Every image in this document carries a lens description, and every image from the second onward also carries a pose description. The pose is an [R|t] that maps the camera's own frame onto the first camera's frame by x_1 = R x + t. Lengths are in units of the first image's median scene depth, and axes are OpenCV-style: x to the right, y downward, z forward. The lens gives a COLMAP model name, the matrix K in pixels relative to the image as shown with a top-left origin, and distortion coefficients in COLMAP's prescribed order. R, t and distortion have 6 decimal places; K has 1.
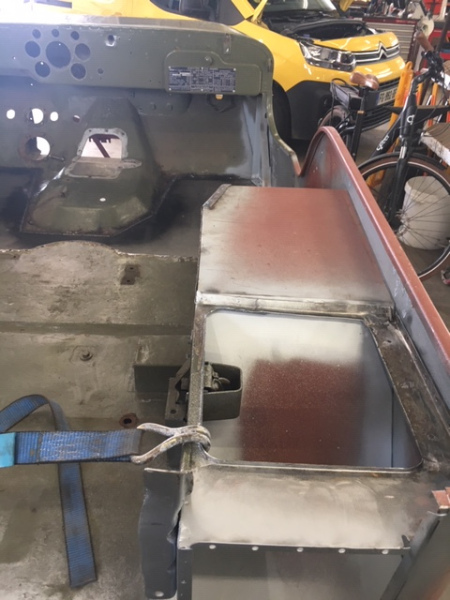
lens RADIAL K [[518.0, 0, 225.0], [0, 518.0, 300.0], [0, 0, 1]] dist [0.070612, -0.129434]
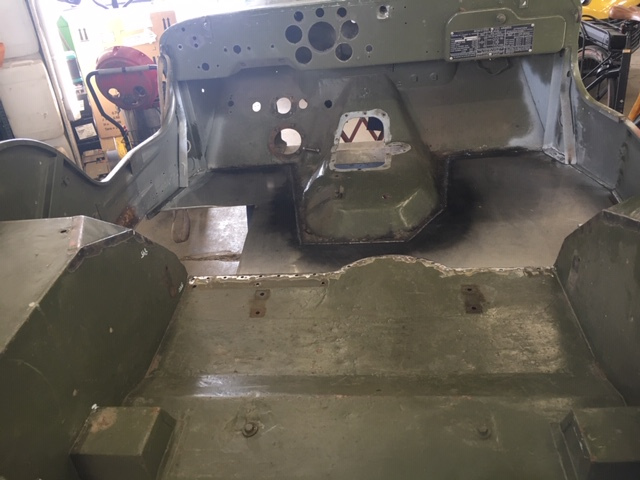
lens RADIAL K [[552.6, 0, 318.4], [0, 552.6, 243.8], [0, 0, 1]] dist [0.070612, -0.129434]
pose [[0.984114, -0.073023, -0.161826, -0.181321], [0.066273, 0.996707, -0.046734, -0.072948], [0.164706, 0.035267, 0.985712, 0.084292]]
